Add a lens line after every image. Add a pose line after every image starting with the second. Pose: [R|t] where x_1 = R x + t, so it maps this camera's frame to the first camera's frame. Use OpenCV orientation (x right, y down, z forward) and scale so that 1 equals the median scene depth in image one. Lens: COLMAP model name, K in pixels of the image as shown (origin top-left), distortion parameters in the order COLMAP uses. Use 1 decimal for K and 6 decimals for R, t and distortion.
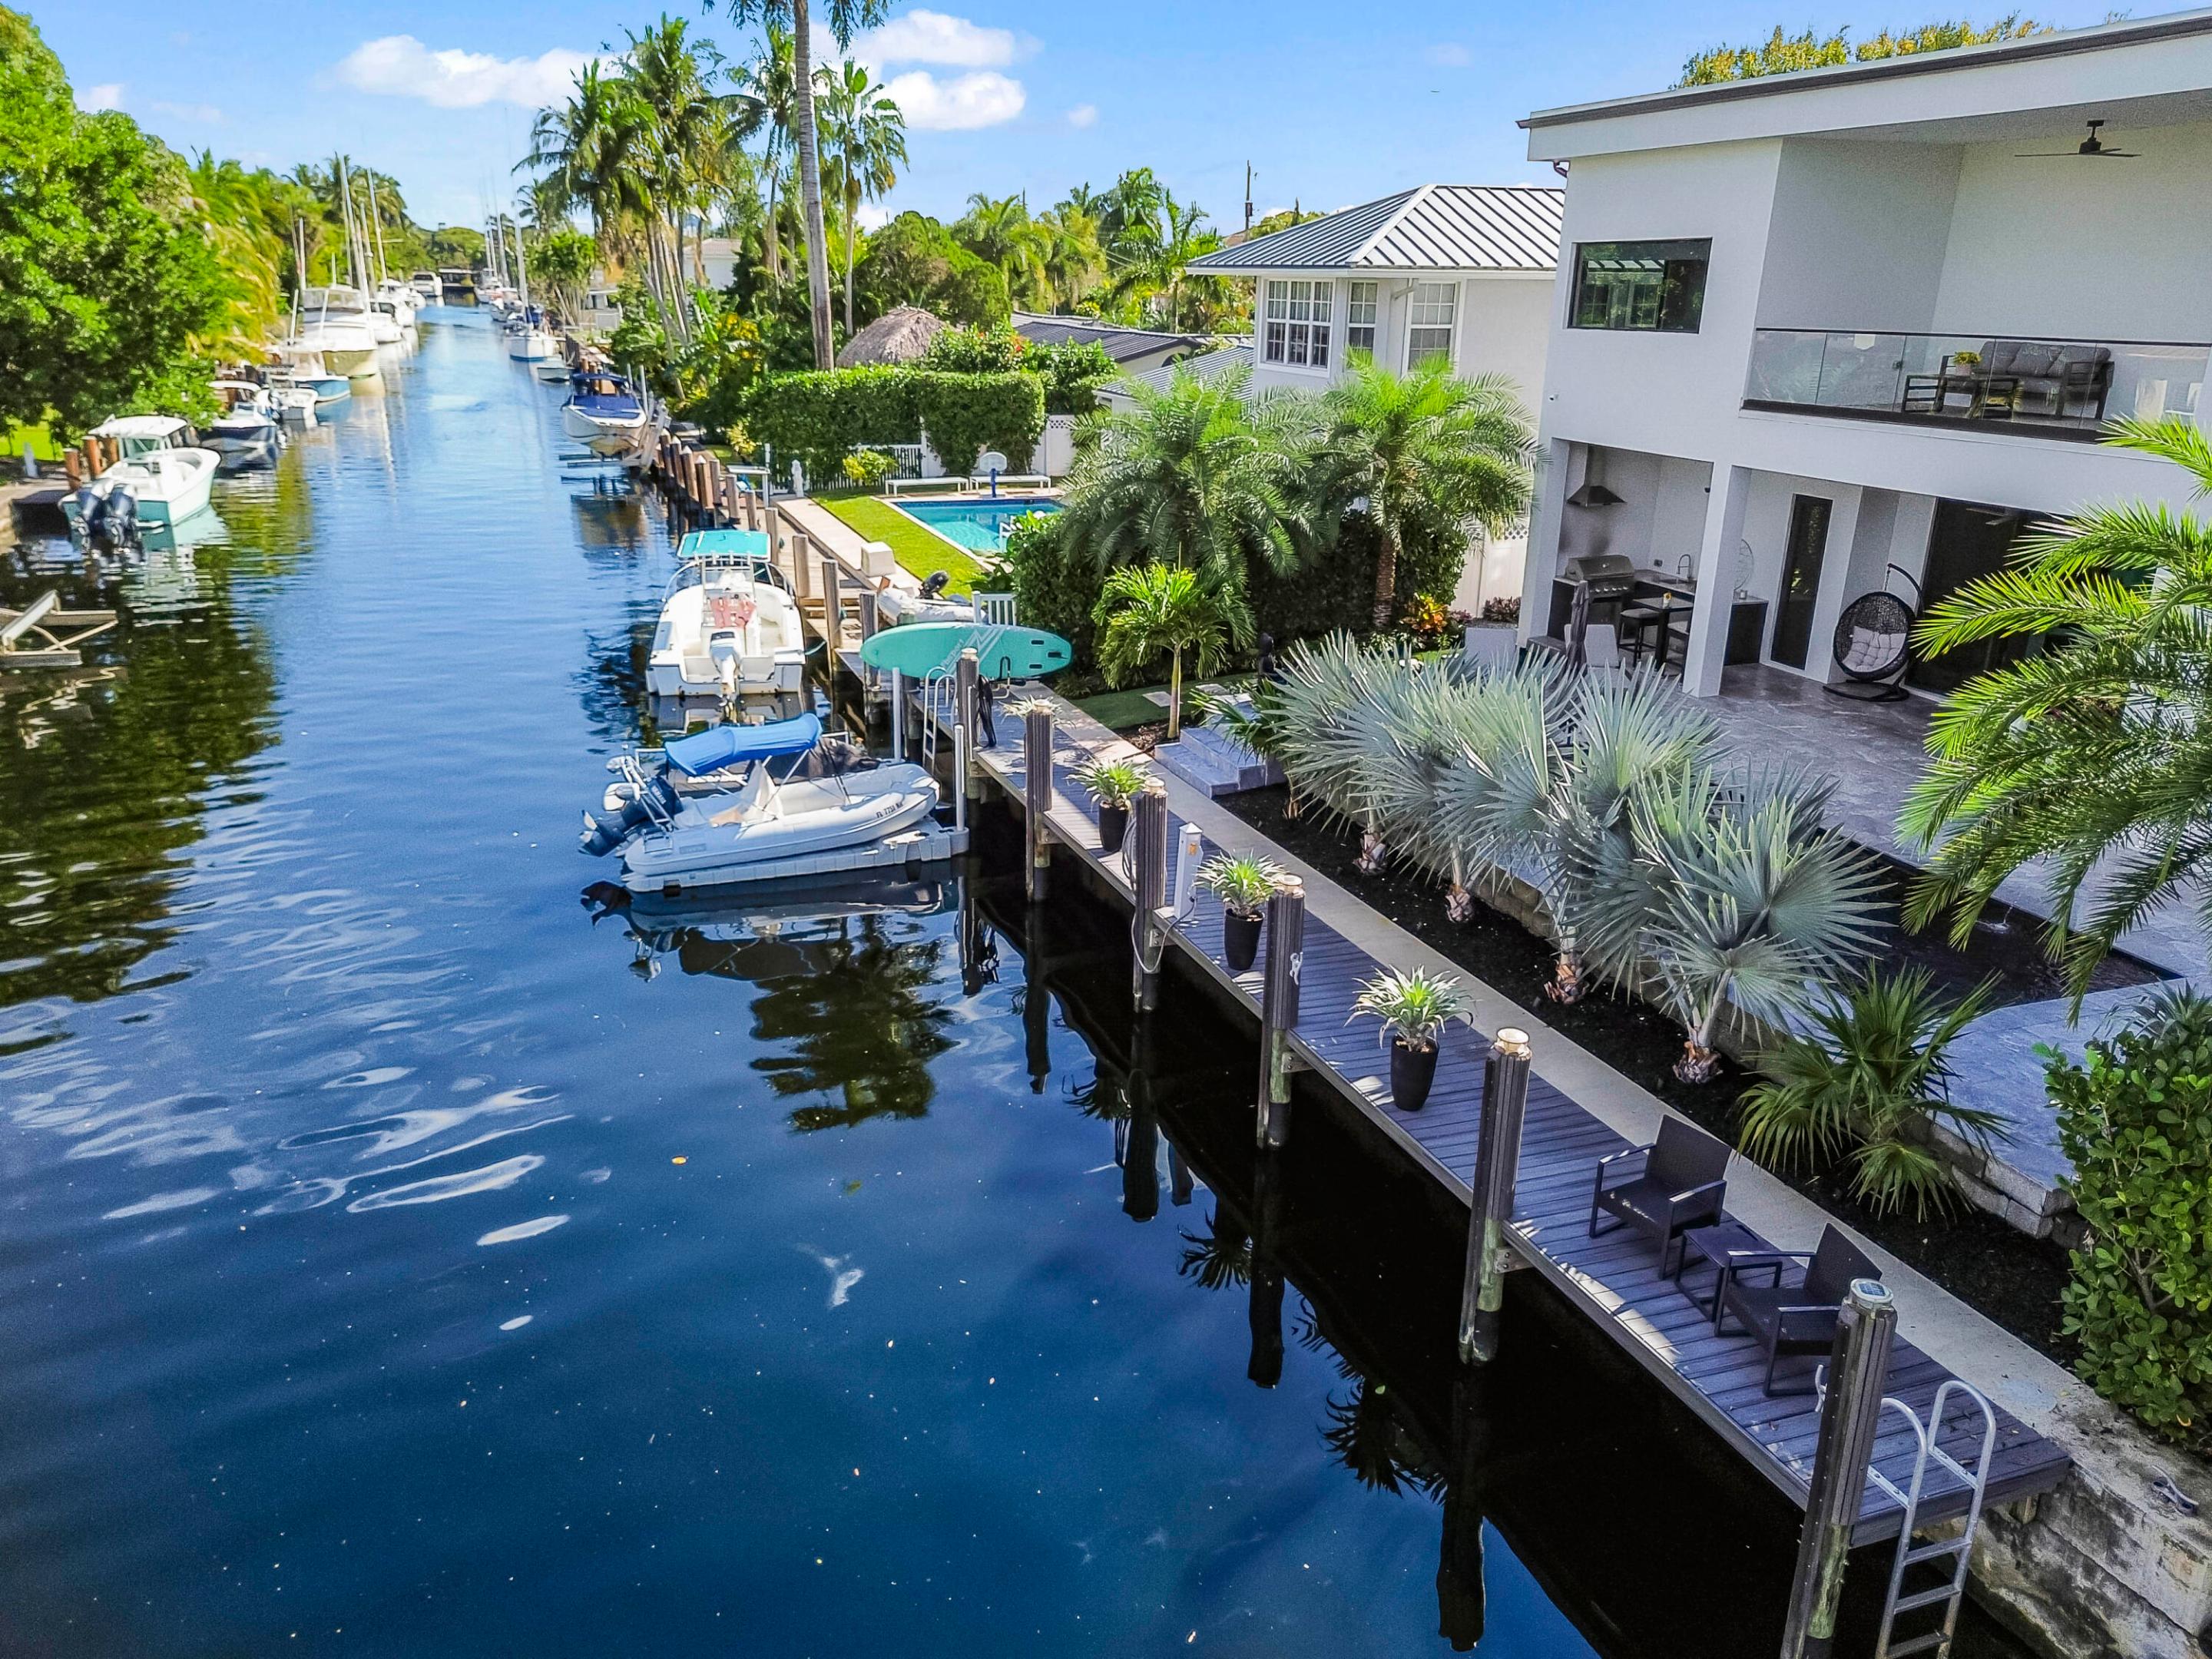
lens RADIAL K [[1581.4, 0, 1110.9], [0, 1581.4, 821.1], [0, 0, 1]] dist [0.083402, -0.061454]
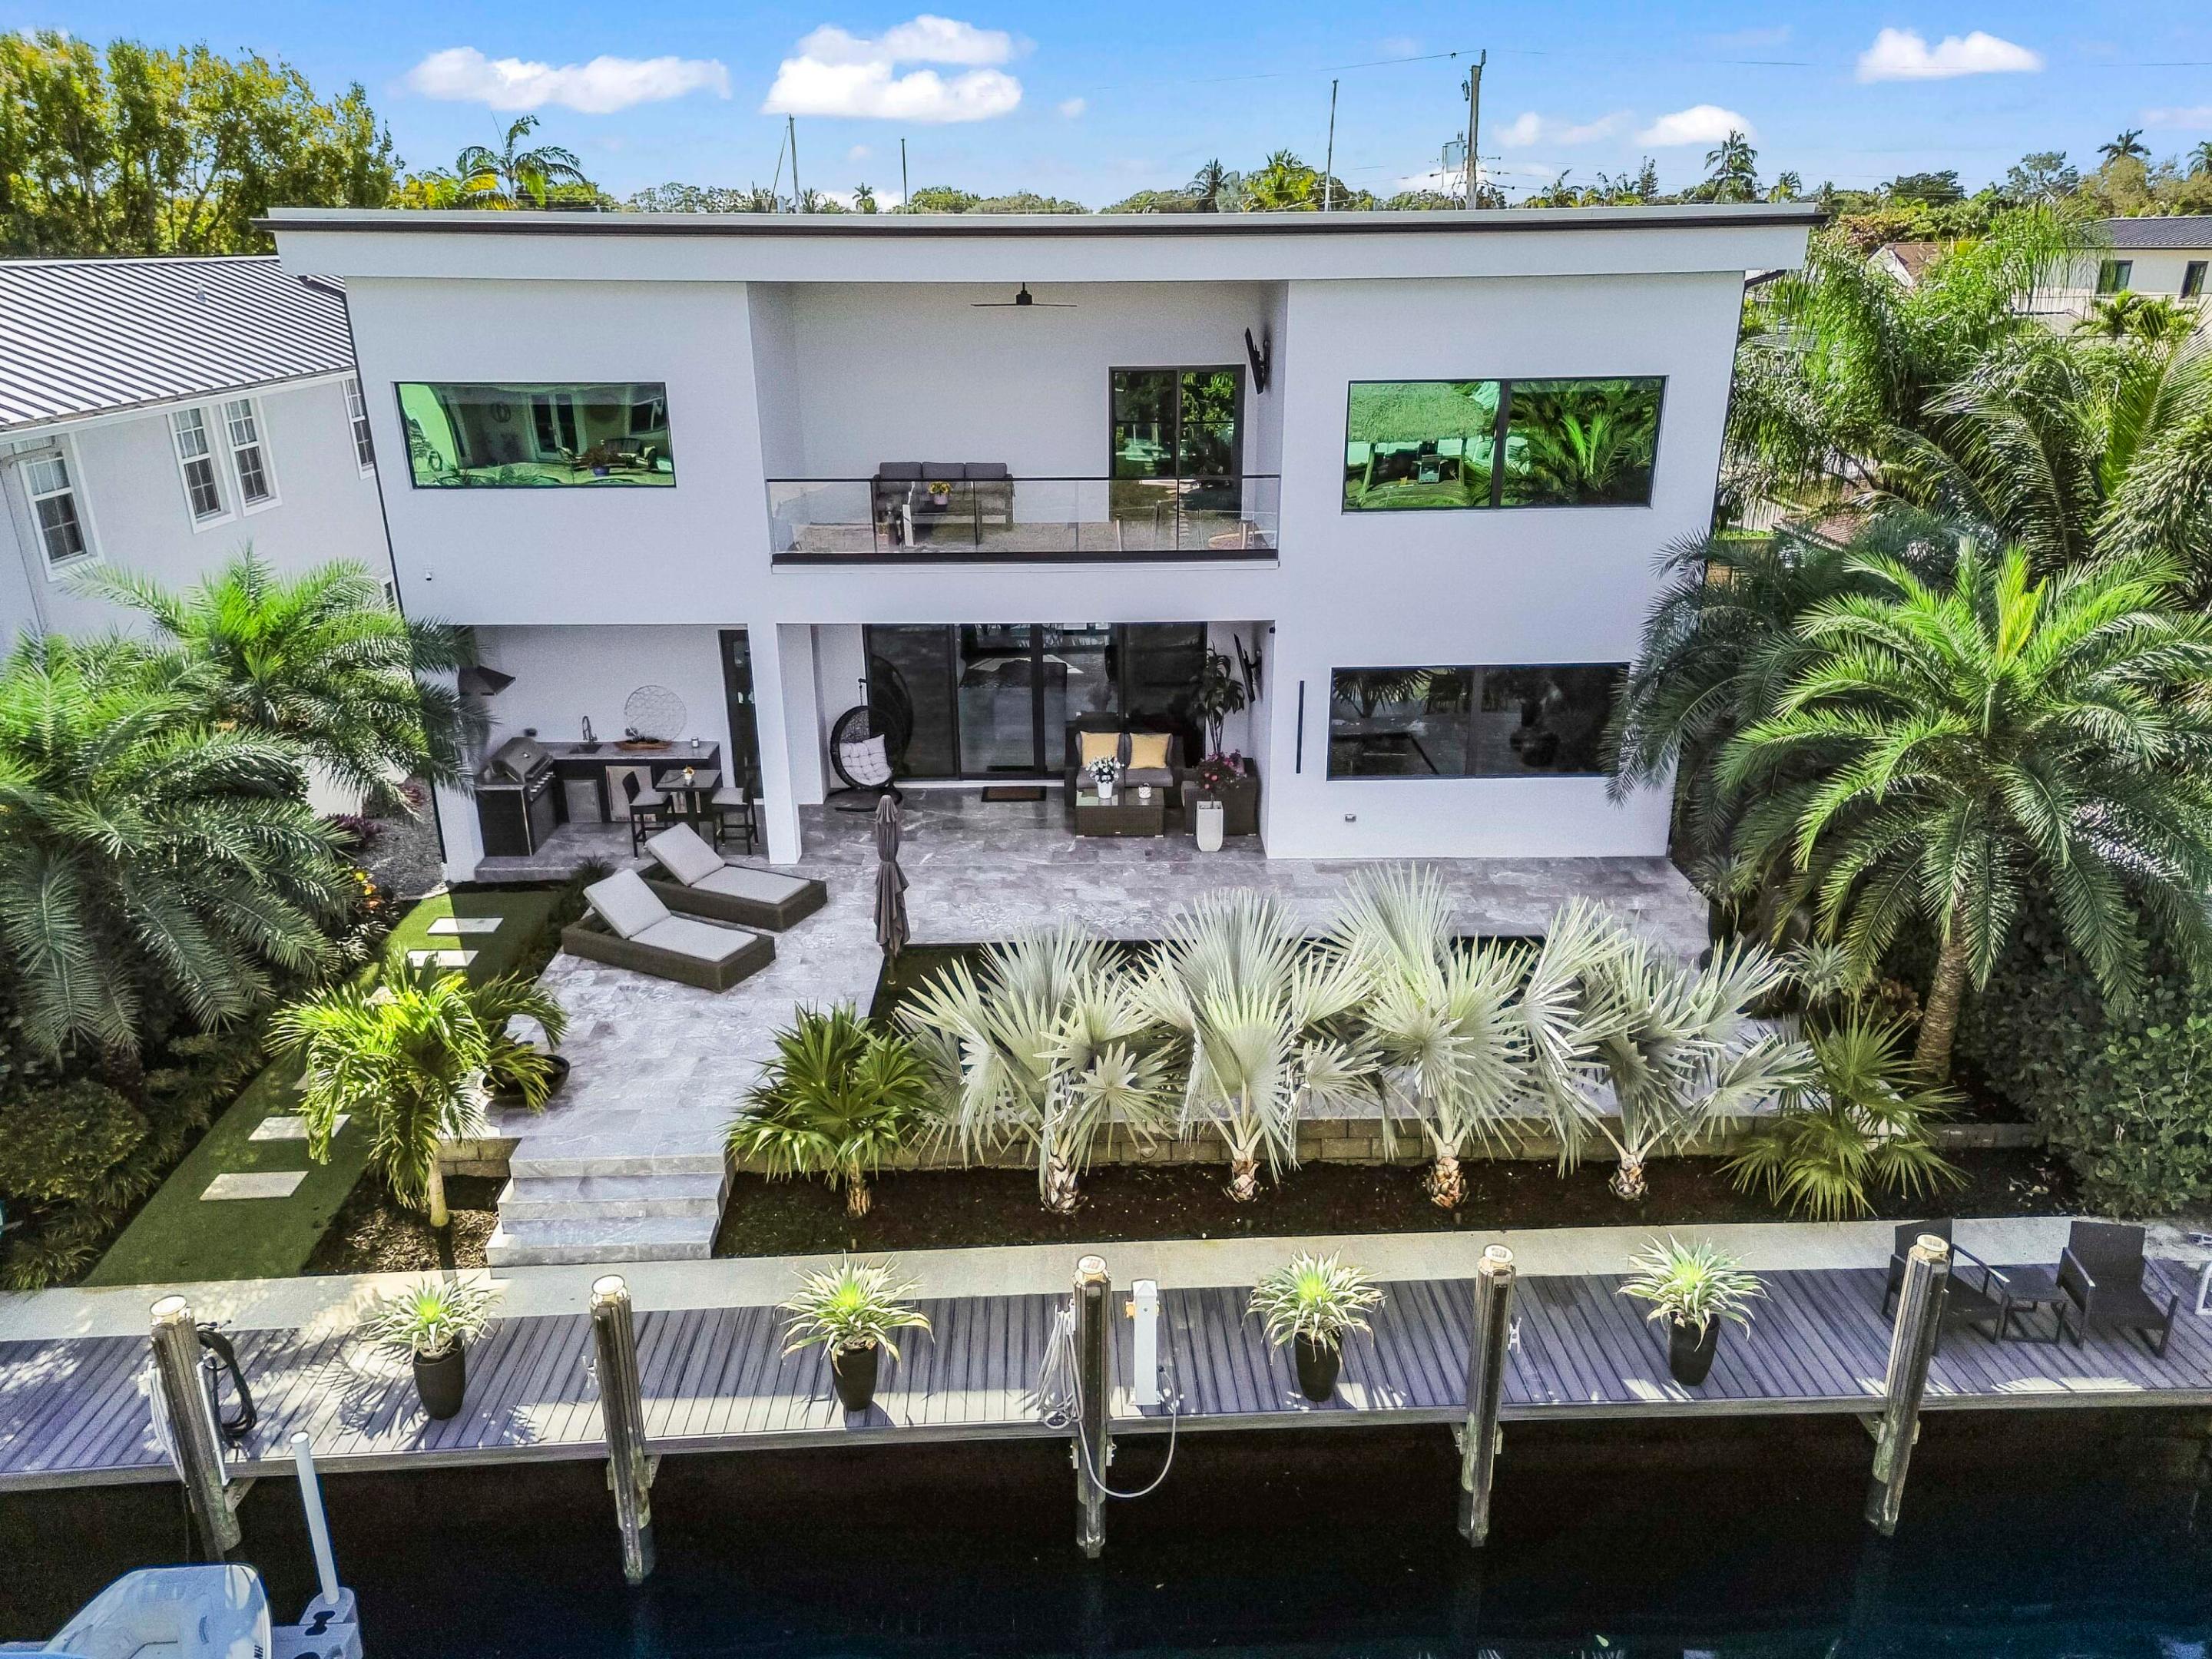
lens RADIAL K [[1581.4, 0, 1110.9], [0, 1581.4, 821.1], [0, 0, 1]] dist [0.083402, -0.061454]
pose [[0.327117, -0.345916, 0.879396, -0.395009], [0.317020, 0.916835, 0.242718, -0.284192], [-0.890220, 0.199389, 0.409575, 0.491003]]
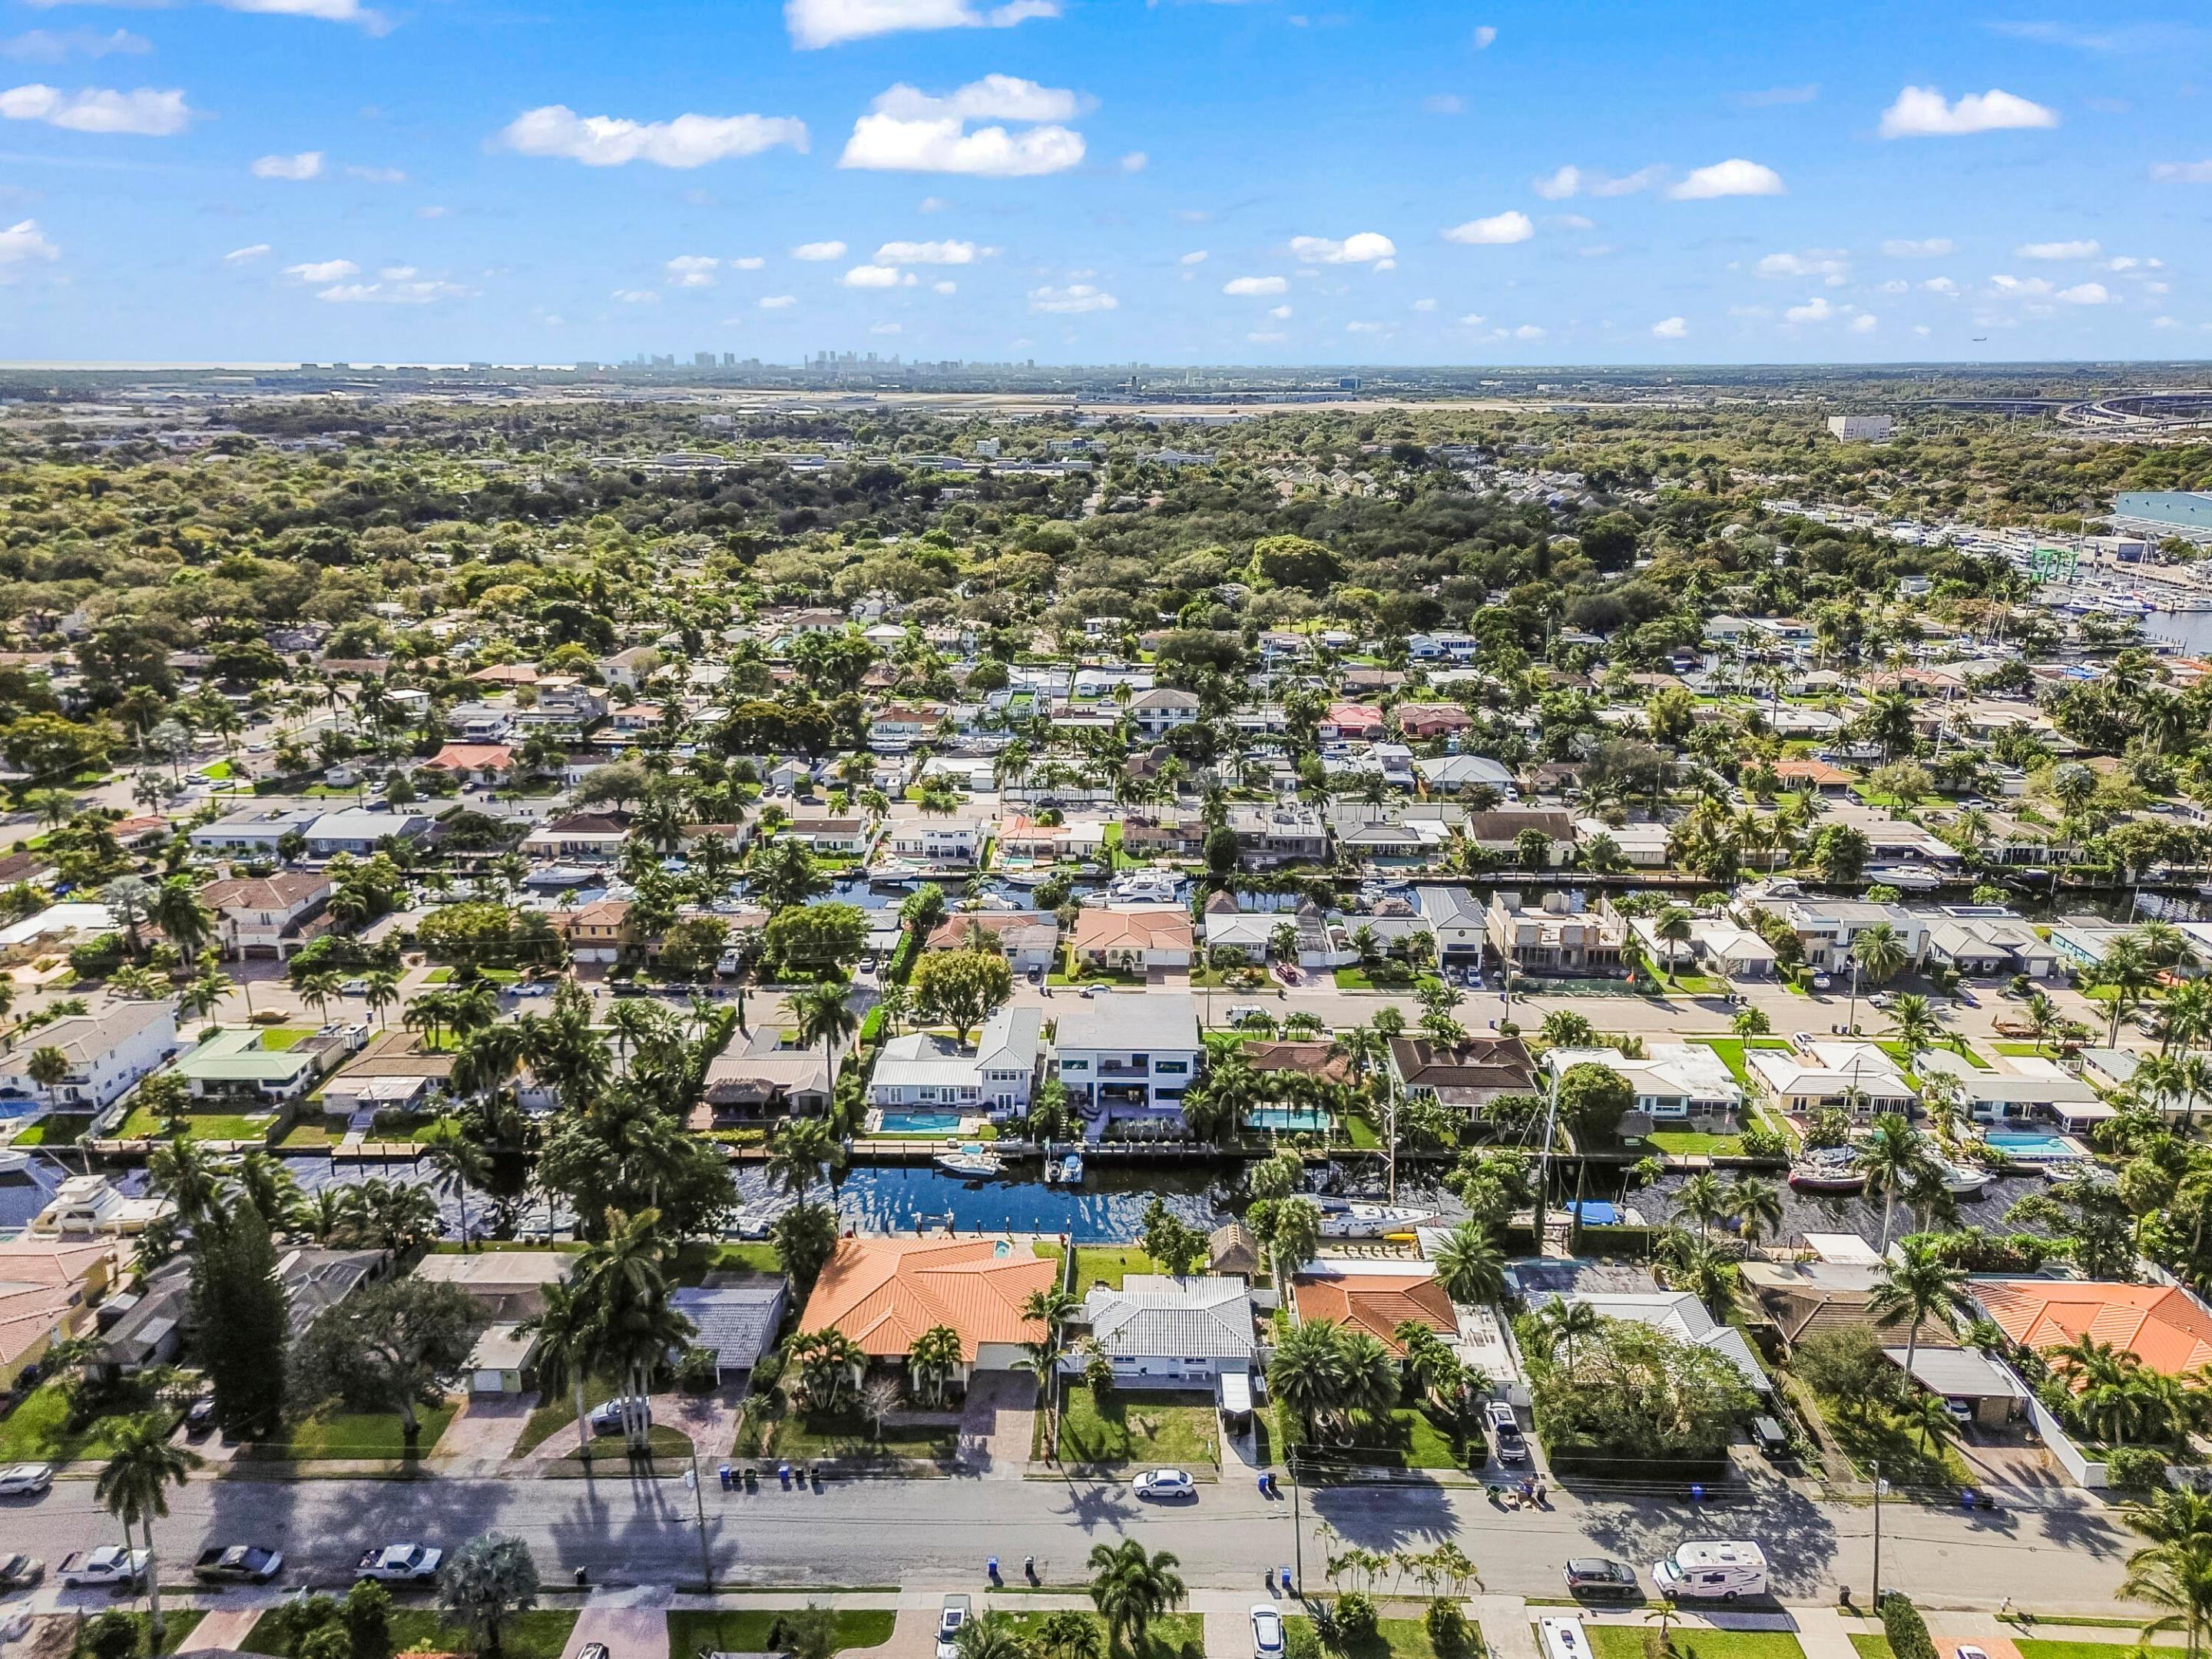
lens RADIAL K [[1581.4, 0, 1110.9], [0, 1581.4, 821.1], [0, 0, 1]] dist [0.083402, -0.061454]
pose [[0.370758, -0.283036, 0.884550, -6.960180], [0.309045, 0.935751, 0.169883, -3.058006], [-0.875802, 0.210381, 0.434409, -3.179746]]
